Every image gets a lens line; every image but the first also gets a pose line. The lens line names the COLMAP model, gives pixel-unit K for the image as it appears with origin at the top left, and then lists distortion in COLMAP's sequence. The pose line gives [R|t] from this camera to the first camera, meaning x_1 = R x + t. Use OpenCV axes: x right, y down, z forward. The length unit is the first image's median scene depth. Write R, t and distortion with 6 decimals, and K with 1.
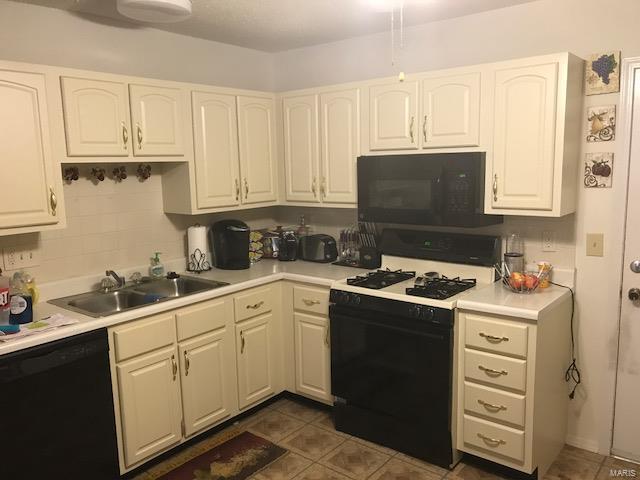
lens RADIAL K [[524.1, 0, 319.5], [0, 524.1, 242.1], [0, 0, 1]] dist [0.007386, -0.013065]
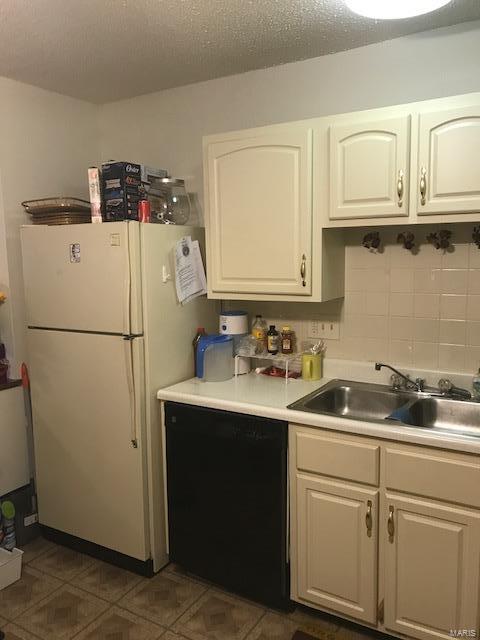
lens RADIAL K [[524.1, 0, 239.6], [0, 524.1, 314.9], [0, 0, 1]] dist [0.007386, -0.013065]
pose [[0.125022, 0.141268, -0.982045, 0.345958], [-0.128633, 0.983765, 0.125139, -0.092184], [0.983780, 0.110678, 0.141164, 0.699582]]
